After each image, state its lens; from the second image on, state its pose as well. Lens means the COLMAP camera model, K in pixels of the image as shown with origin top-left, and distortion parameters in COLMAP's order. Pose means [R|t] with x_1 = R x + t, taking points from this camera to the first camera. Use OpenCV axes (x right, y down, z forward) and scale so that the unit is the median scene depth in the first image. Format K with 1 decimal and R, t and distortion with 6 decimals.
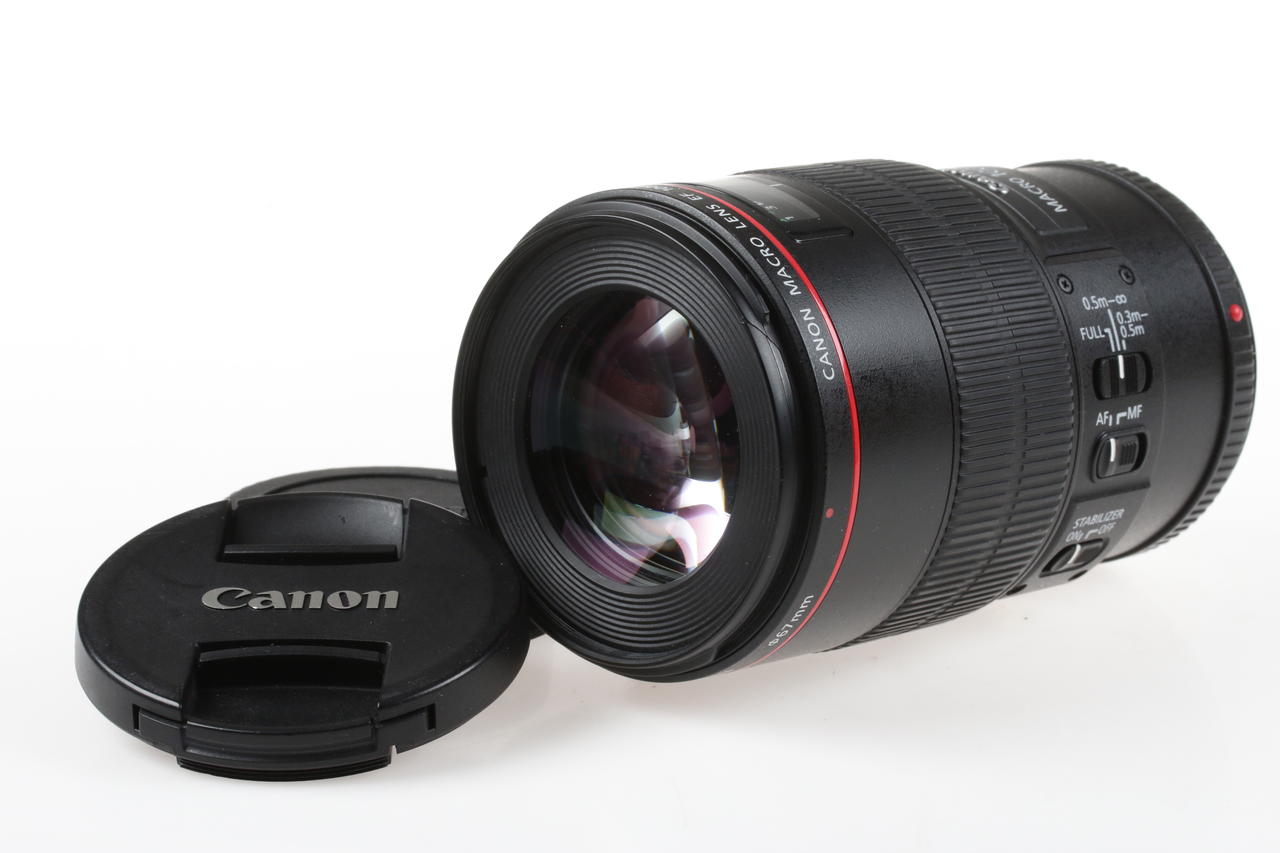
lens RADIAL K [[4021.1, 0, 640.0], [0, 4021.1, 426.5], [0, 0, 1]] dist [-0.055367, -0.414361]
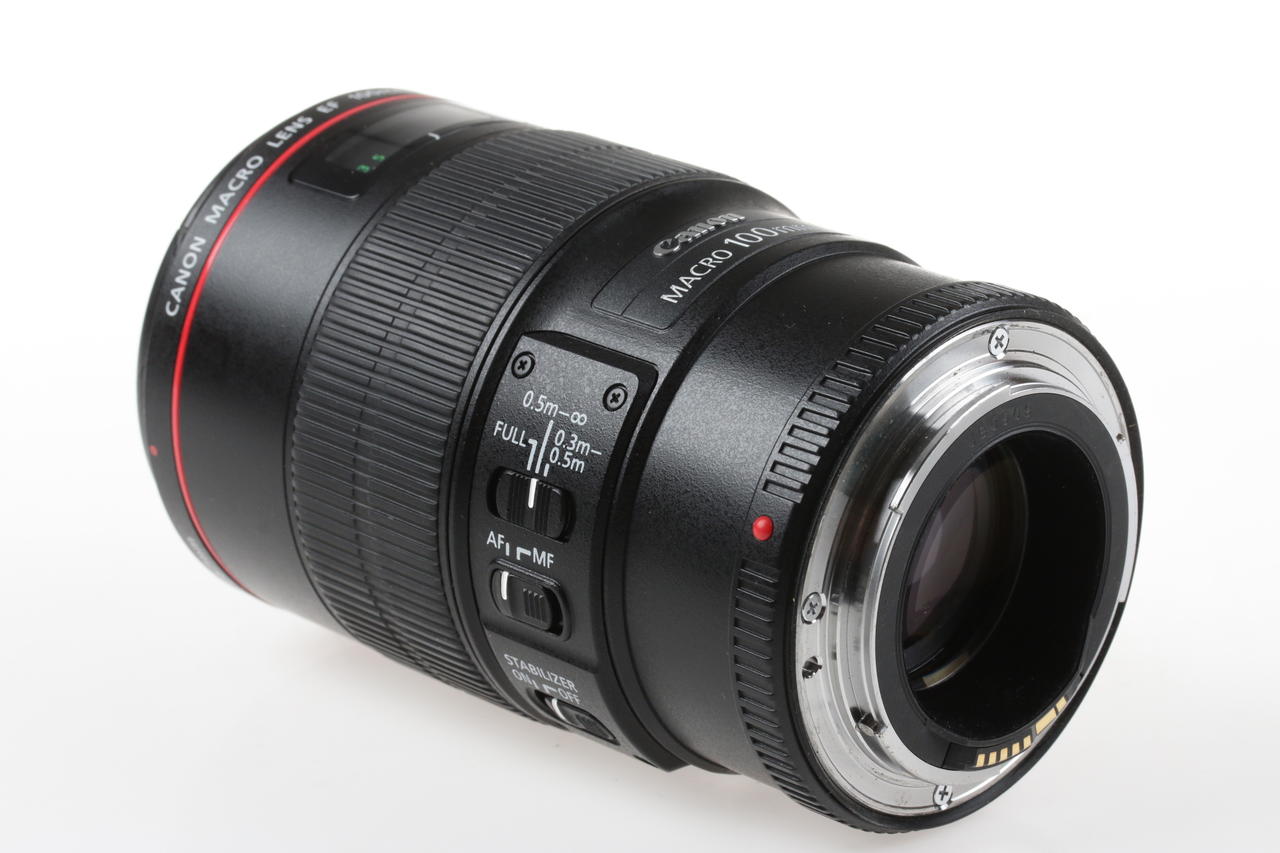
lens RADIAL K [[4021.1, 0, 640.0], [0, 4021.1, 426.5], [0, 0, 1]] dist [-0.055367, -0.414361]
pose [[-0.024189, 0.312686, -0.949548, 0.853856], [-0.205183, 0.928053, 0.310834, -0.272870], [0.978425, 0.202350, 0.041709, 0.986559]]
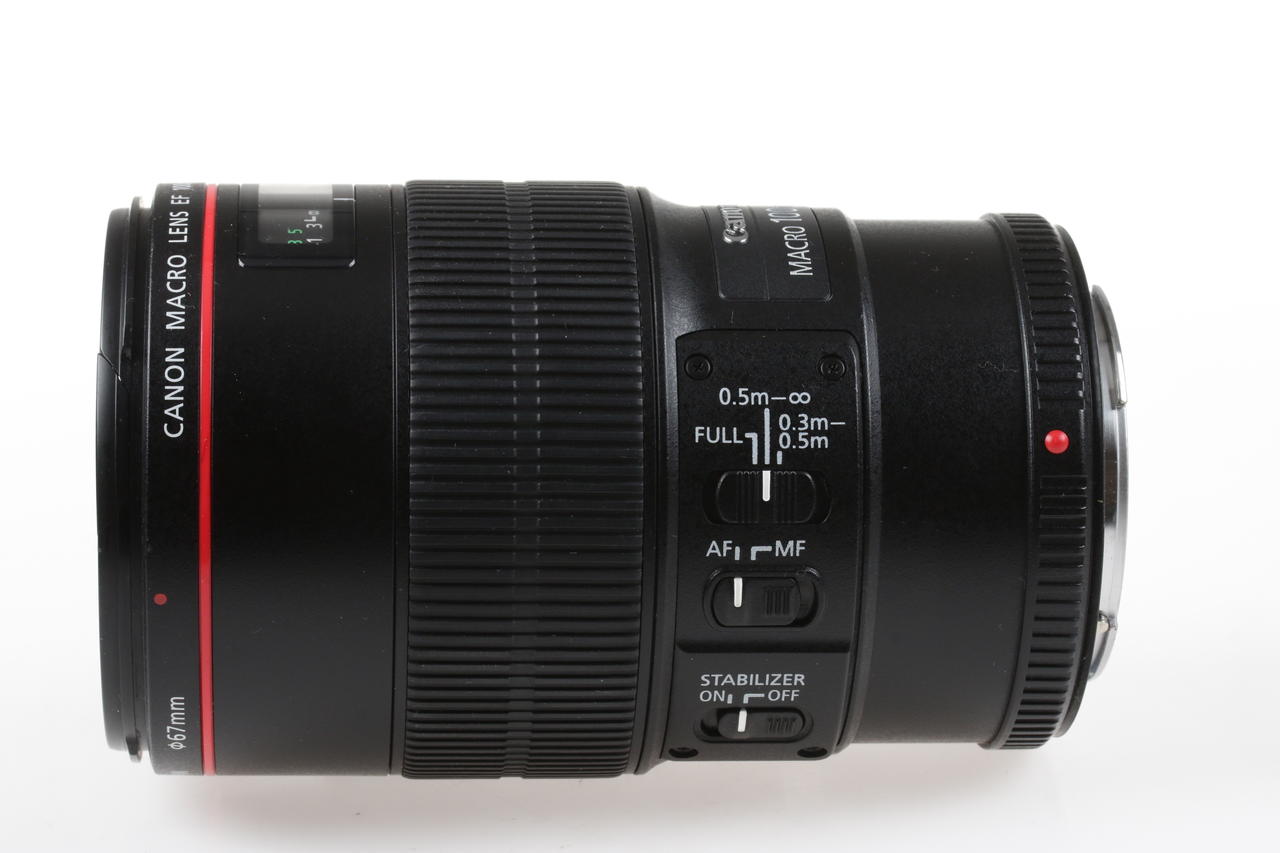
lens RADIAL K [[4021.1, 0, 640.0], [0, 4021.1, 426.5], [0, 0, 1]] dist [-0.055367, -0.414361]
pose [[0.738393, 0.136023, -0.660510, 0.601530], [-0.125297, 0.990065, 0.063818, -0.071342], [0.662628, 0.035637, 0.748100, 0.417954]]
